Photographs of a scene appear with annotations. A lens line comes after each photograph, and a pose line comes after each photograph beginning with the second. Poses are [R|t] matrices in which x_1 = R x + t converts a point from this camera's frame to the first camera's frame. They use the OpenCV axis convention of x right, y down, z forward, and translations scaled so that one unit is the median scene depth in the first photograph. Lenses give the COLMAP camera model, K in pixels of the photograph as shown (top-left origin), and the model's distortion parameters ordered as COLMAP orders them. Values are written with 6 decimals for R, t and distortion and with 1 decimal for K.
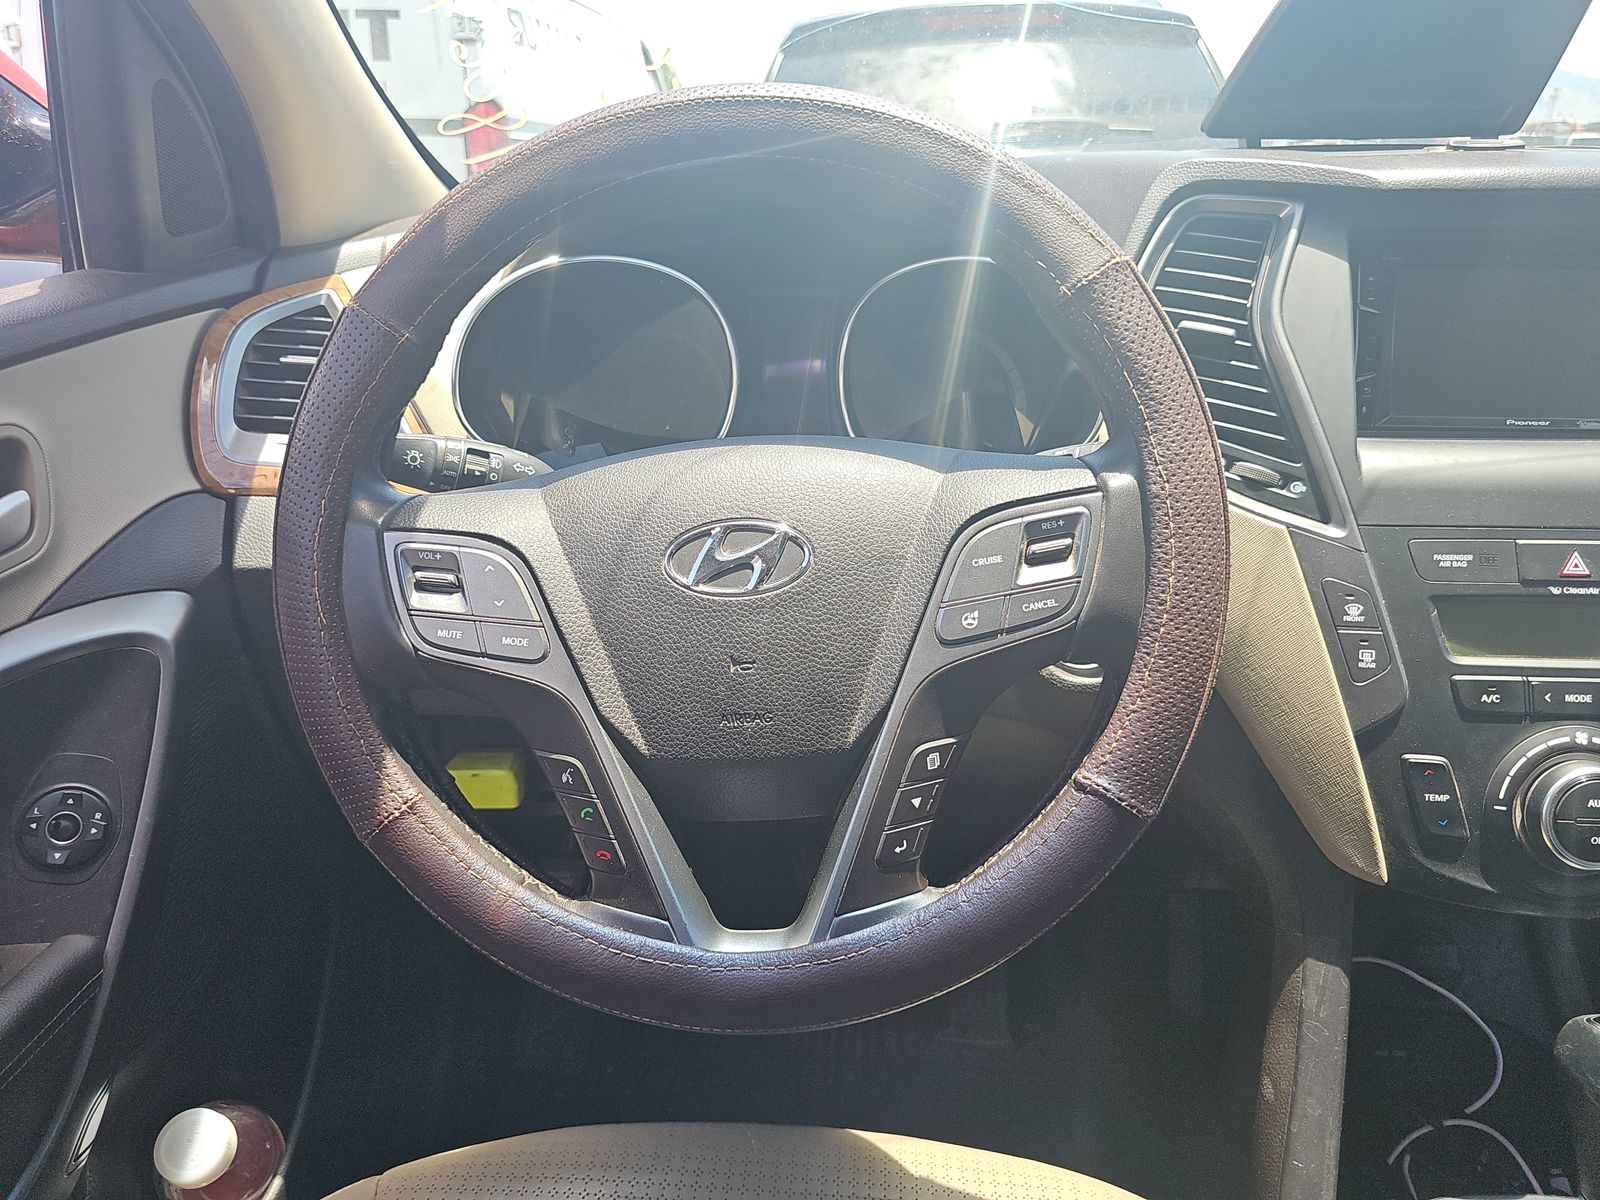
lens RADIAL K [[1068.5, 0, 795.2], [0, 1068.5, 597.7], [0, 0, 1]] dist [0.015338, -0.024626]
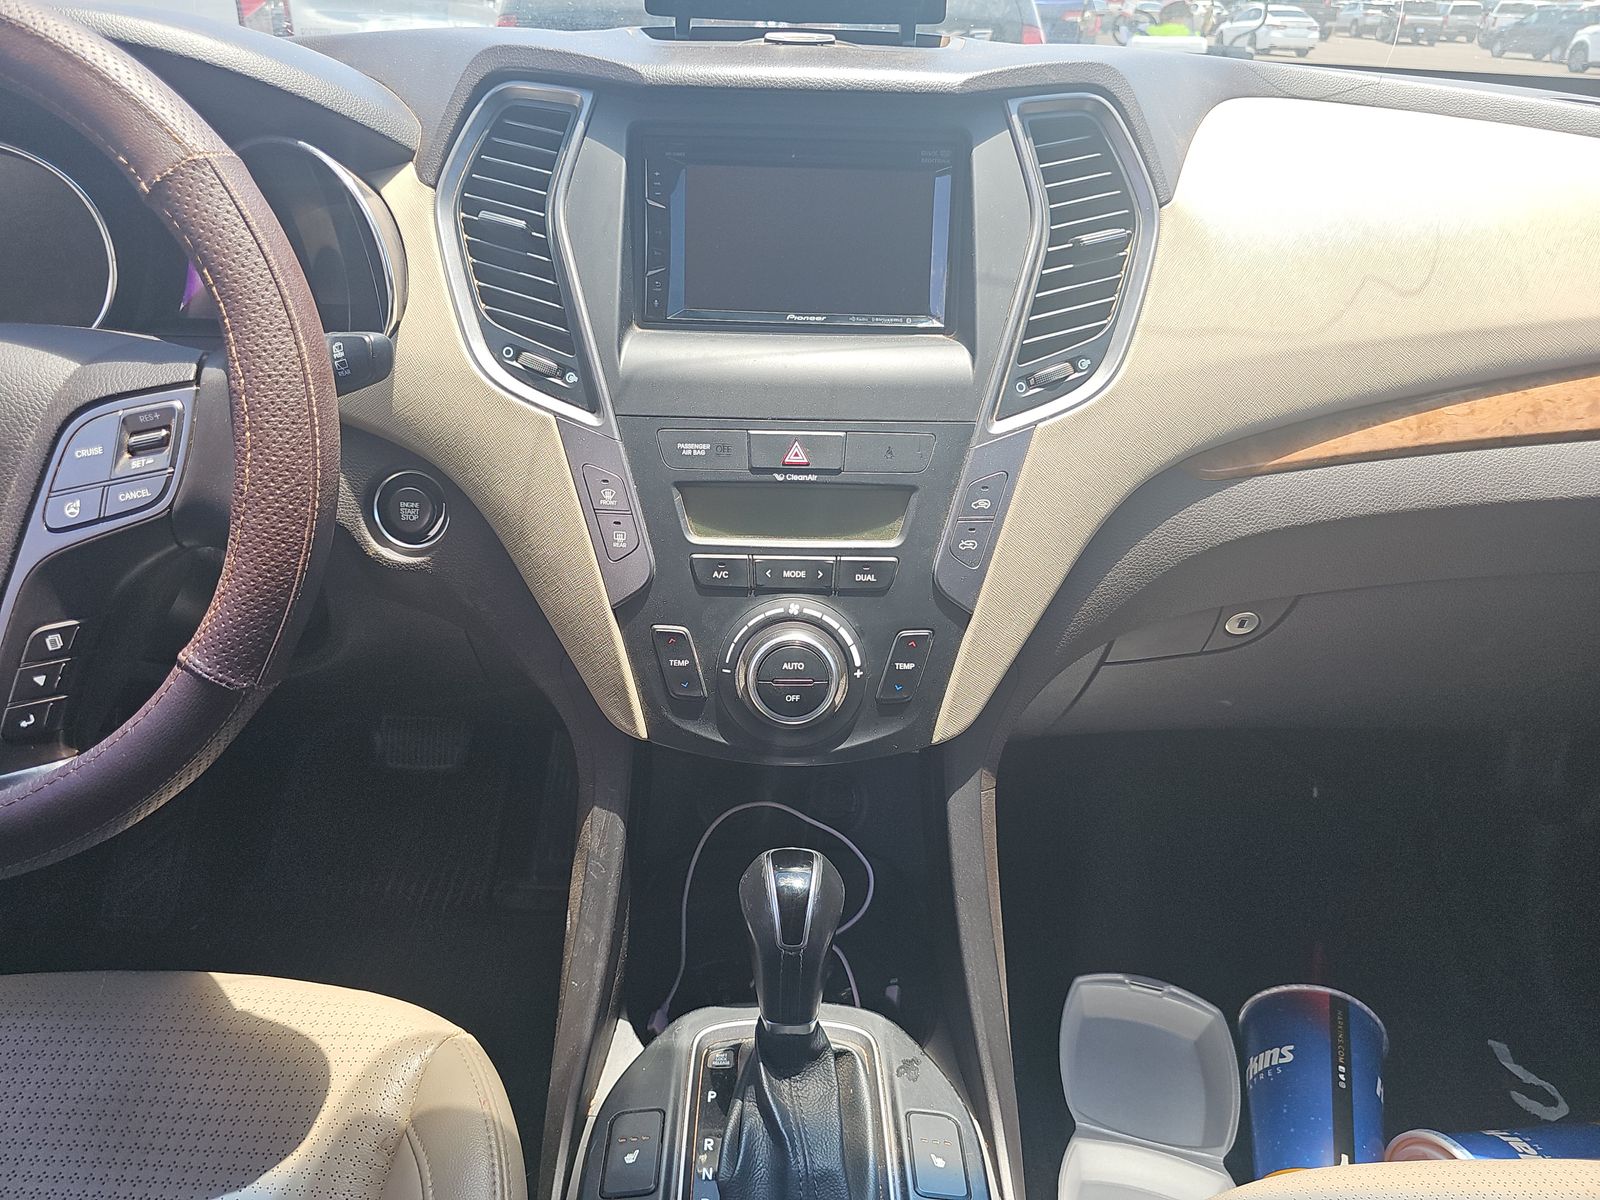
lens RADIAL K [[1068.5, 0, 804.0], [0, 1068.5, 598.3], [0, 0, 1]] dist [0.015338, -0.024626]
pose [[0.992847, -0.011828, 0.118806, 0.604283], [-0.003151, 0.992138, 0.125107, -0.020681], [-0.119351, -0.124586, 0.985004, -0.107492]]
